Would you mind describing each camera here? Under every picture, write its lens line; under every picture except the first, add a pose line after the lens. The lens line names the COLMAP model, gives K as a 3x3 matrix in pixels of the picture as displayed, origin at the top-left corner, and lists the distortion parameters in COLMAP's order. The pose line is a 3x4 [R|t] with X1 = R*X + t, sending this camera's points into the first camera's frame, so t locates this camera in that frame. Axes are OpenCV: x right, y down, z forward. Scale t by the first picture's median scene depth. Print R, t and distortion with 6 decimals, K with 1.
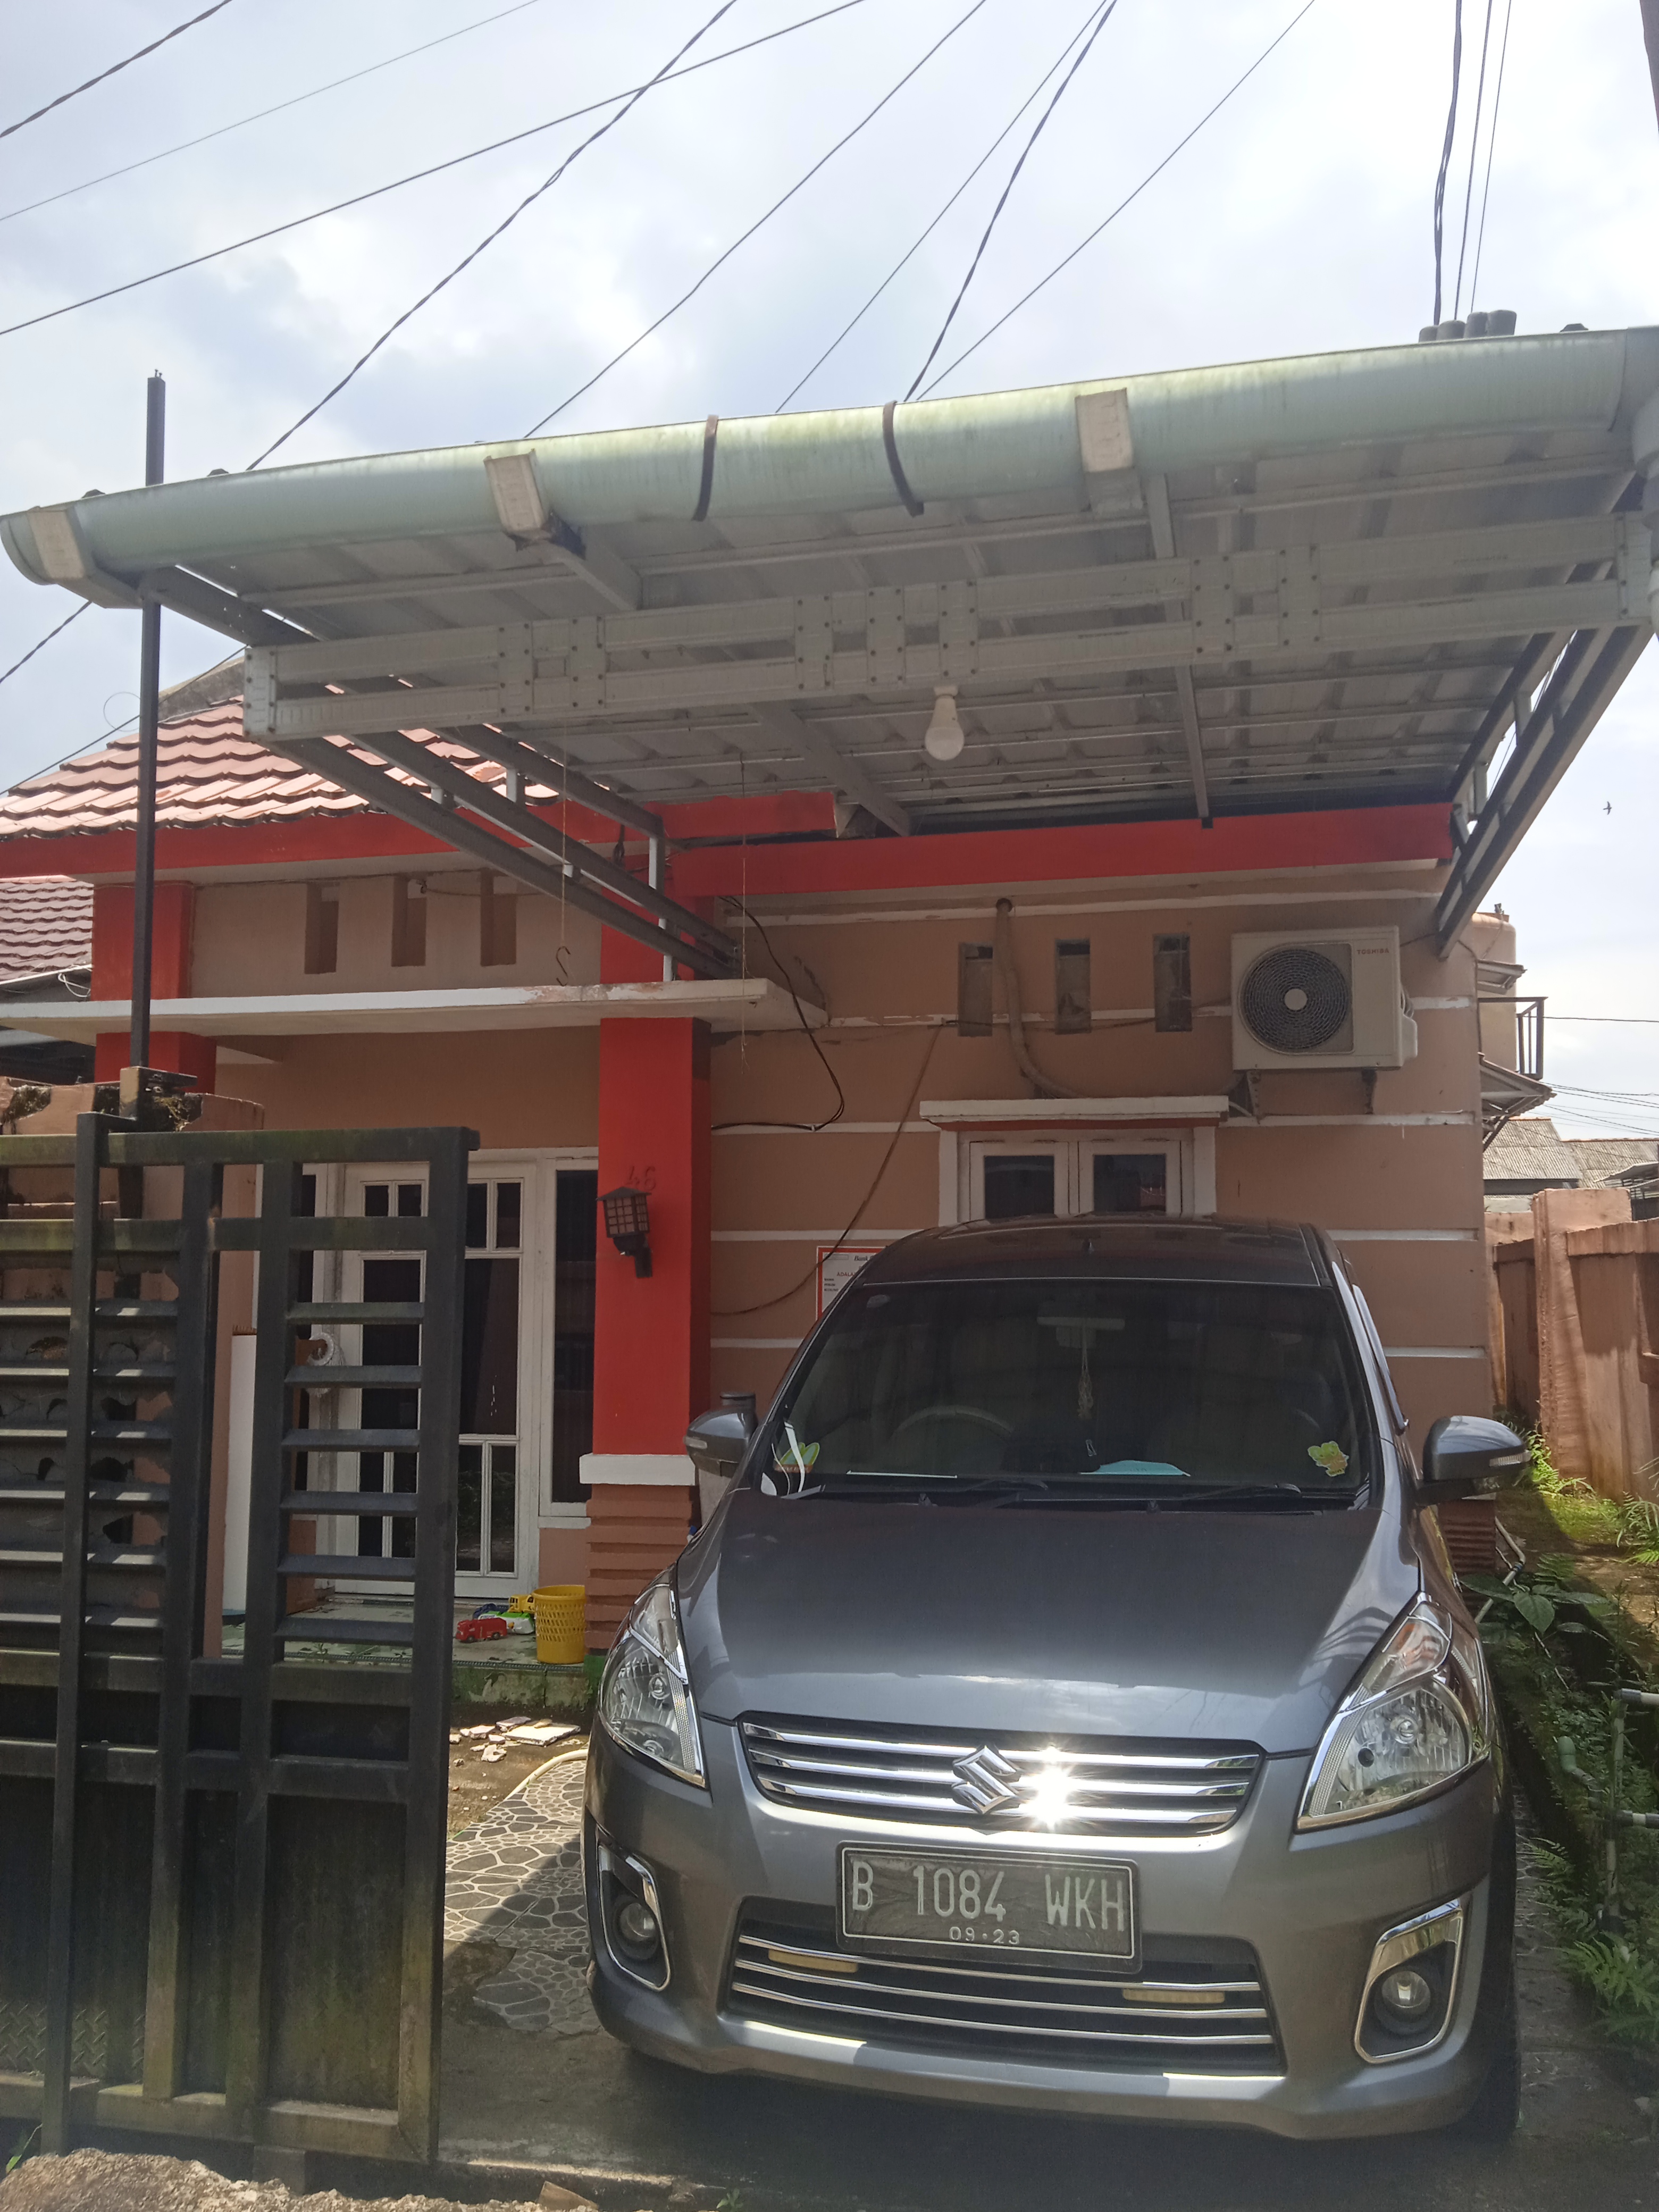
lens RADIAL K [[1775.7, 0, 830.0], [0, 1775.7, 1108.3], [0, 0, 1]] dist [0.059545, -0.074126]
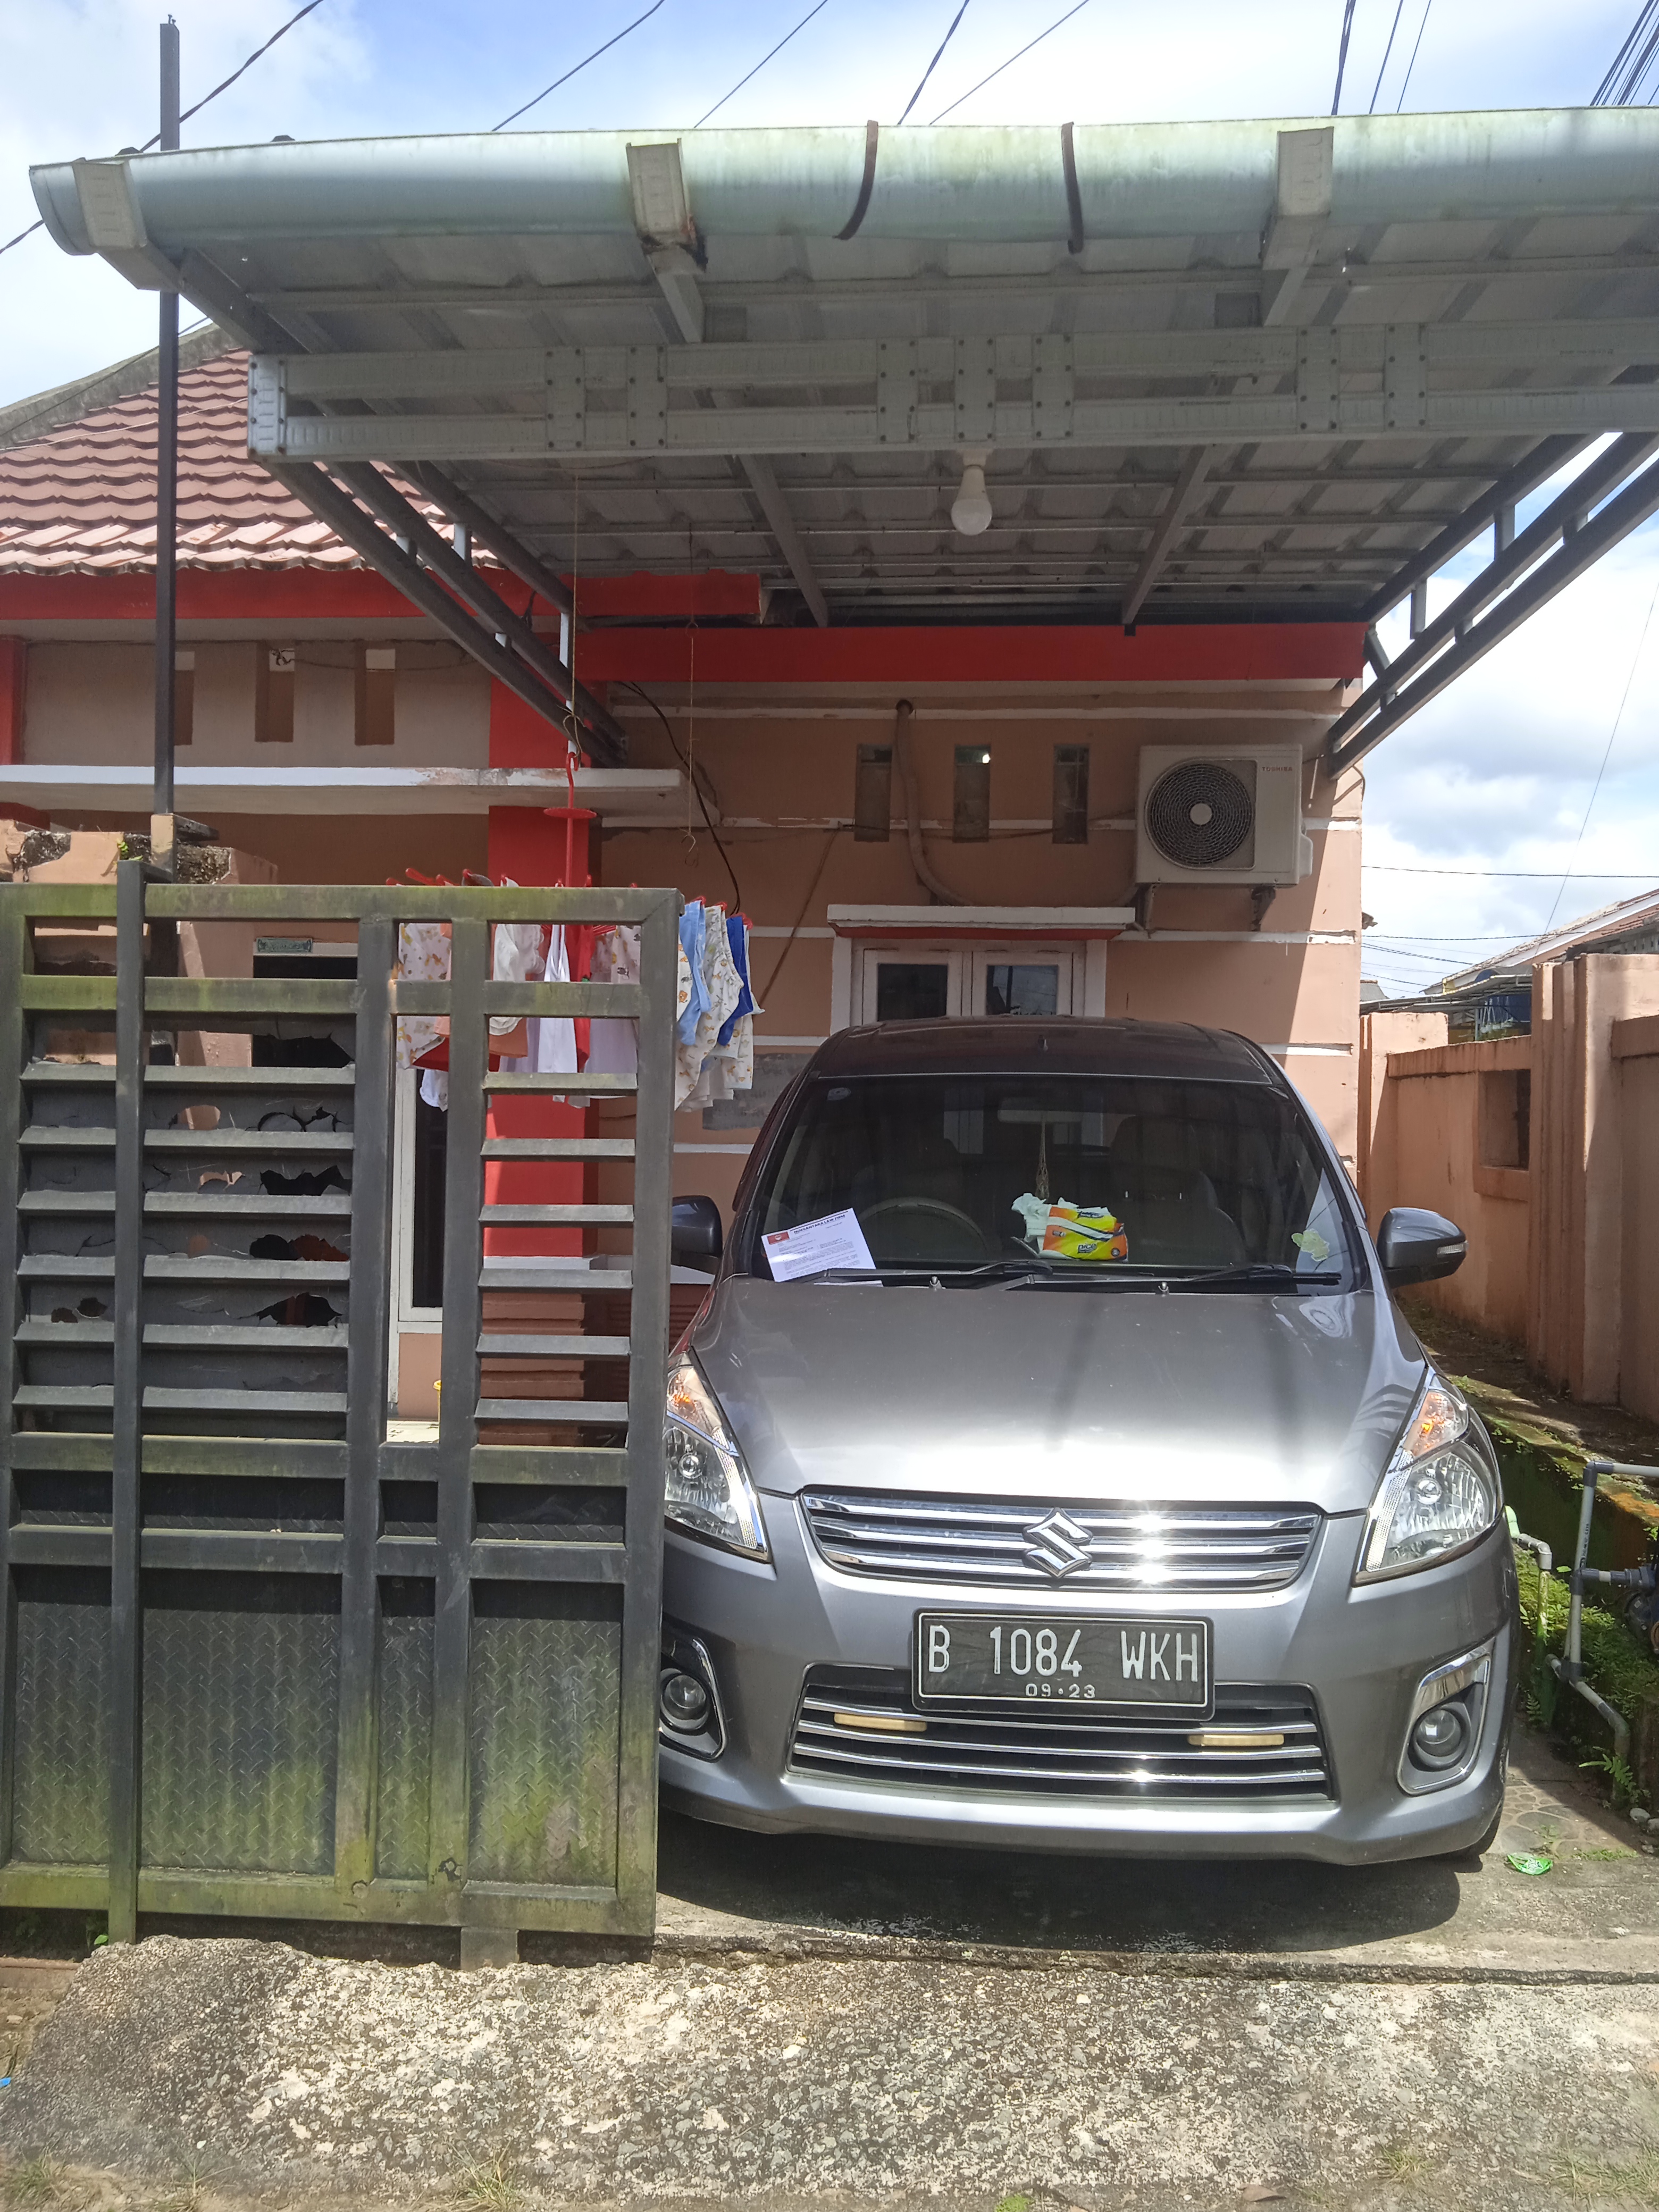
lens RADIAL K [[1775.7, 0, 830.0], [0, 1775.7, 1108.3], [0, 0, 1]] dist [0.059545, -0.074126]
pose [[0.988579, 0.014829, 0.149975, -0.168115], [-0.029369, 0.995024, 0.095207, 0.026185], [-0.147817, -0.098524, 0.984095, 0.029716]]
